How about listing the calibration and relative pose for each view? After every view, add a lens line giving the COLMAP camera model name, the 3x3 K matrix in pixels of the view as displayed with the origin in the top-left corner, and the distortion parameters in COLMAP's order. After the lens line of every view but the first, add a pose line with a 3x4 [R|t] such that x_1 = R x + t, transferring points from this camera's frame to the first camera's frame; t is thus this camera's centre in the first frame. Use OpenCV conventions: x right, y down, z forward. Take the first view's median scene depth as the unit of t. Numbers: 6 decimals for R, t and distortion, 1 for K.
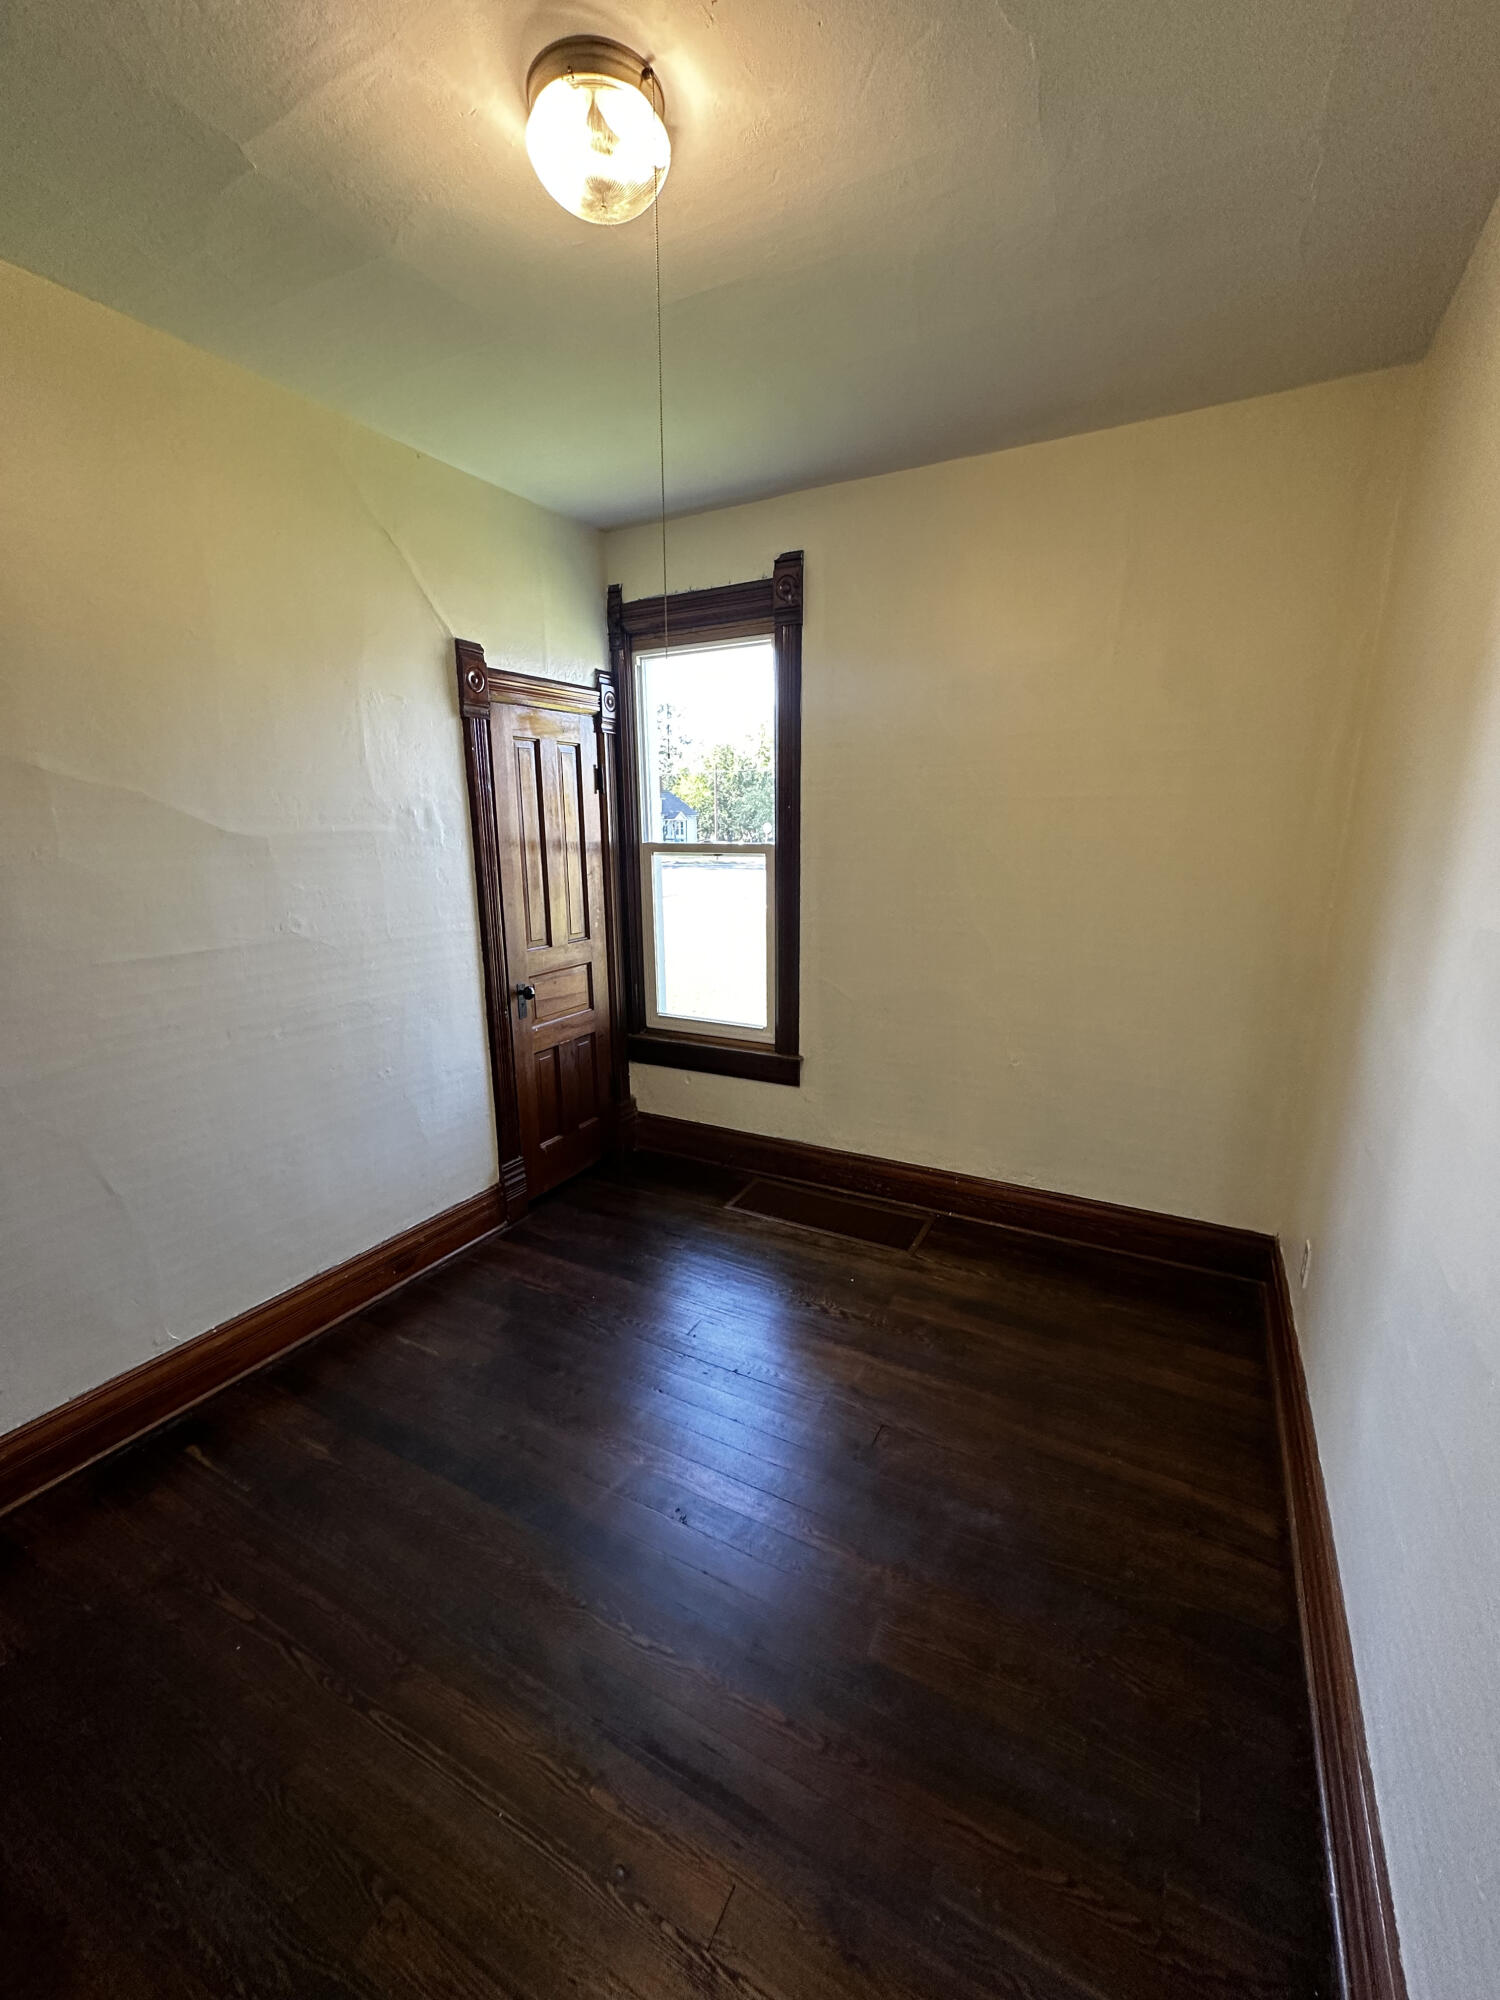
lens RADIAL K [[815.4, 0, 750.0], [0, 815.4, 1000.0], [0, 0, 1]] dist [-0.001015, -0.000107]
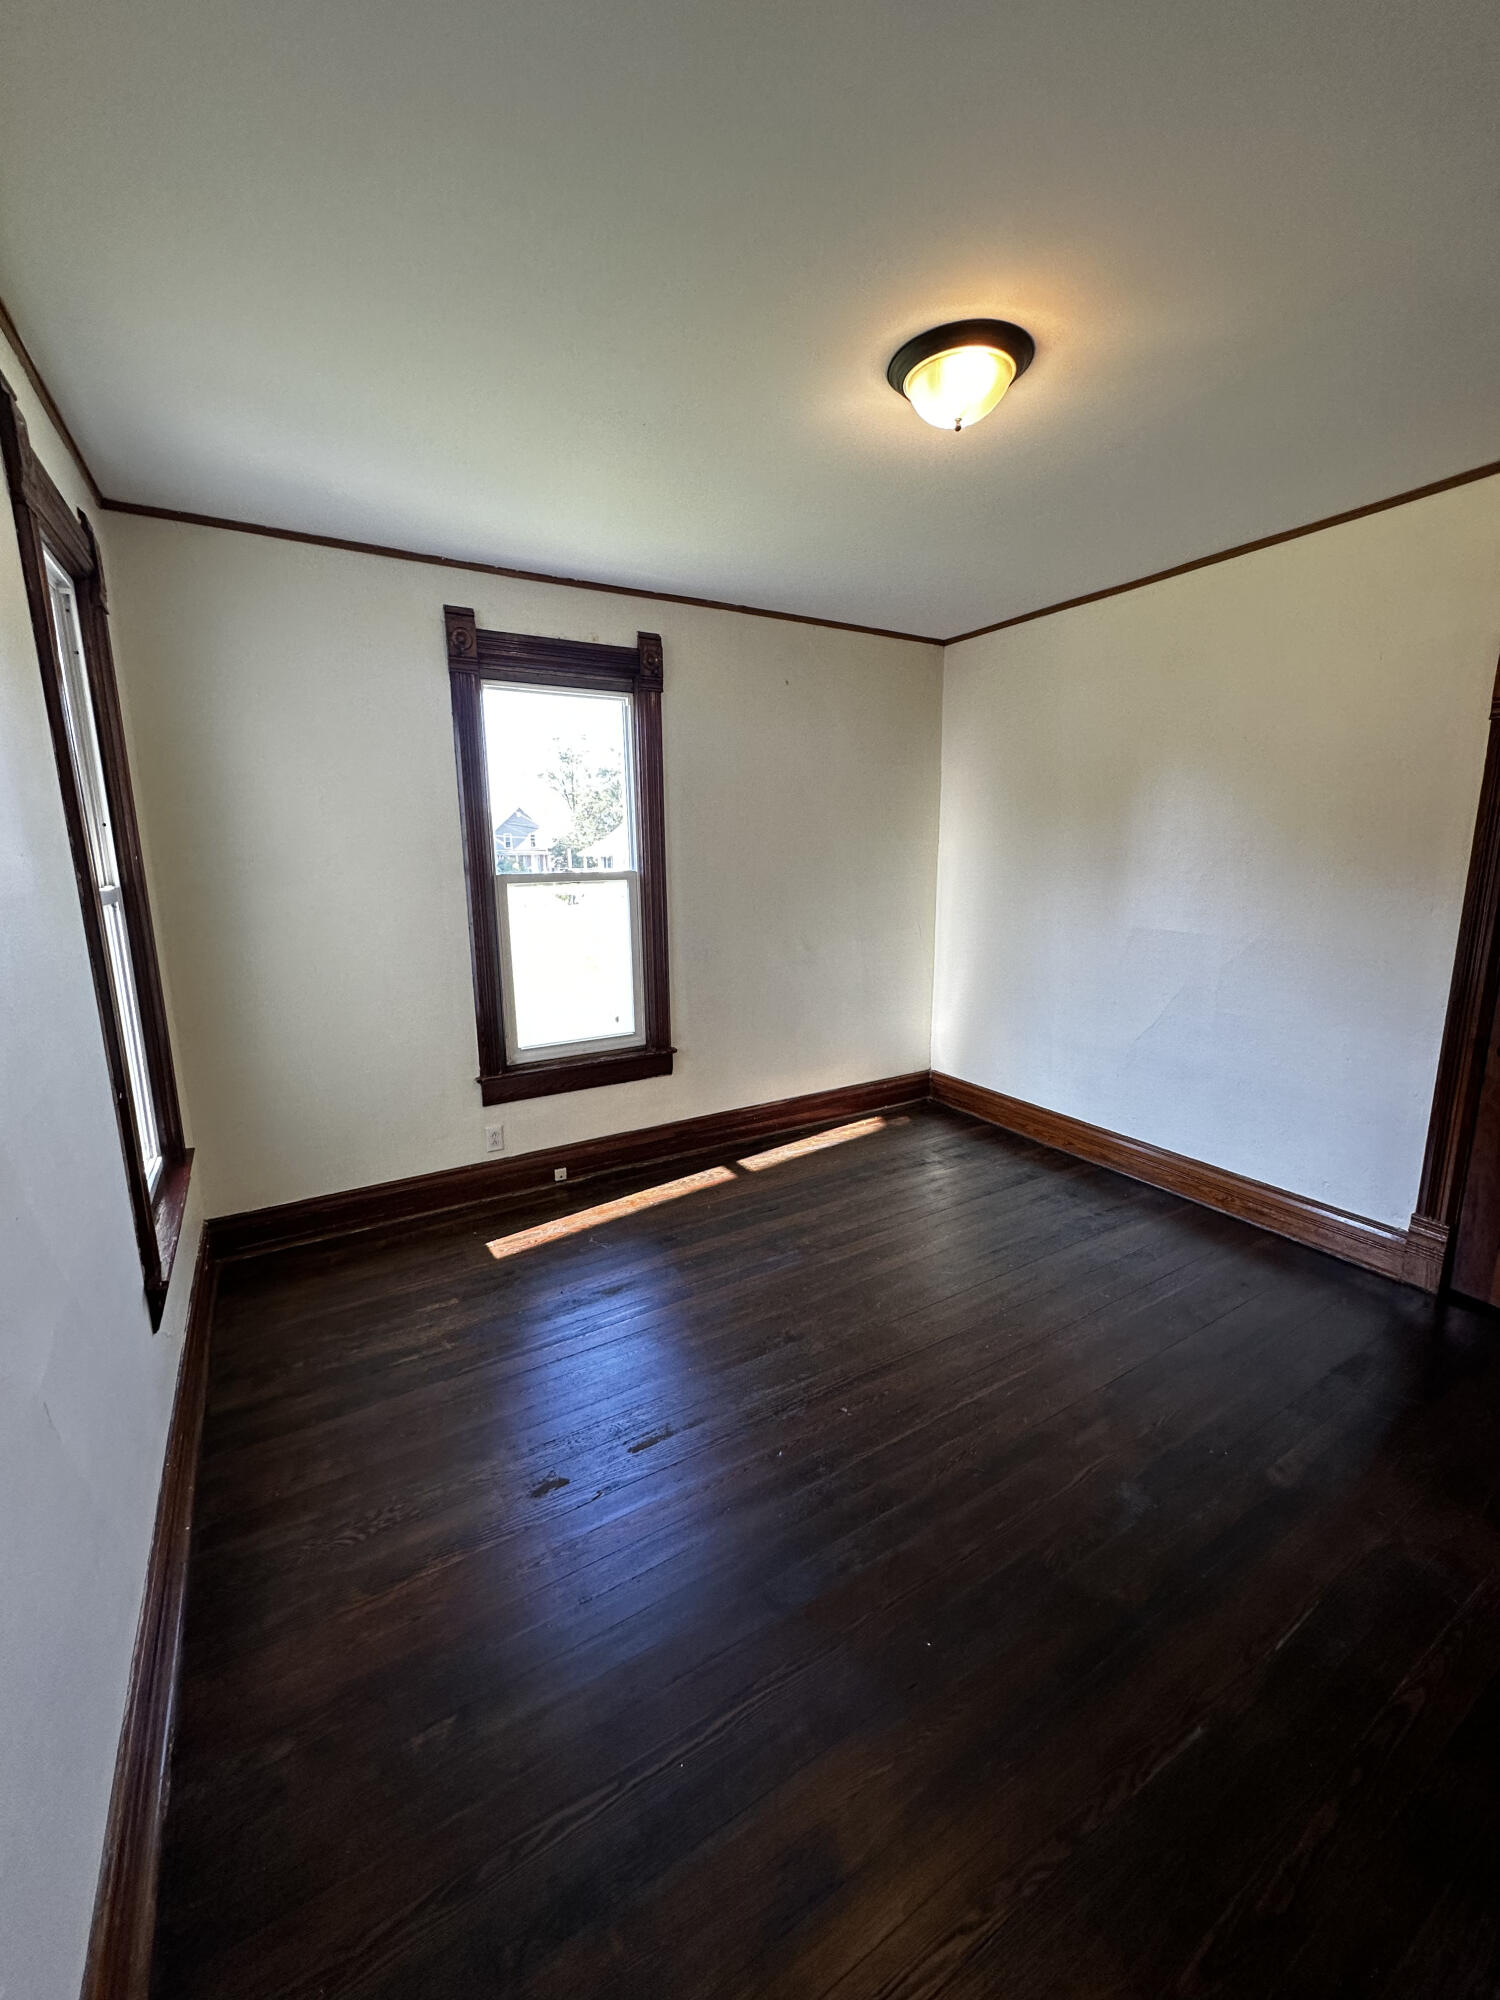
lens RADIAL K [[815.4, 0, 750.0], [0, 815.4, 1000.0], [0, 0, 1]] dist [-0.001015, -0.000107]
pose [[0.479171, -0.158020, 0.863380, -0.900361], [0.191039, 0.978855, 0.073129, -0.063655], [-0.856679, 0.129898, 0.499226, 0.298203]]
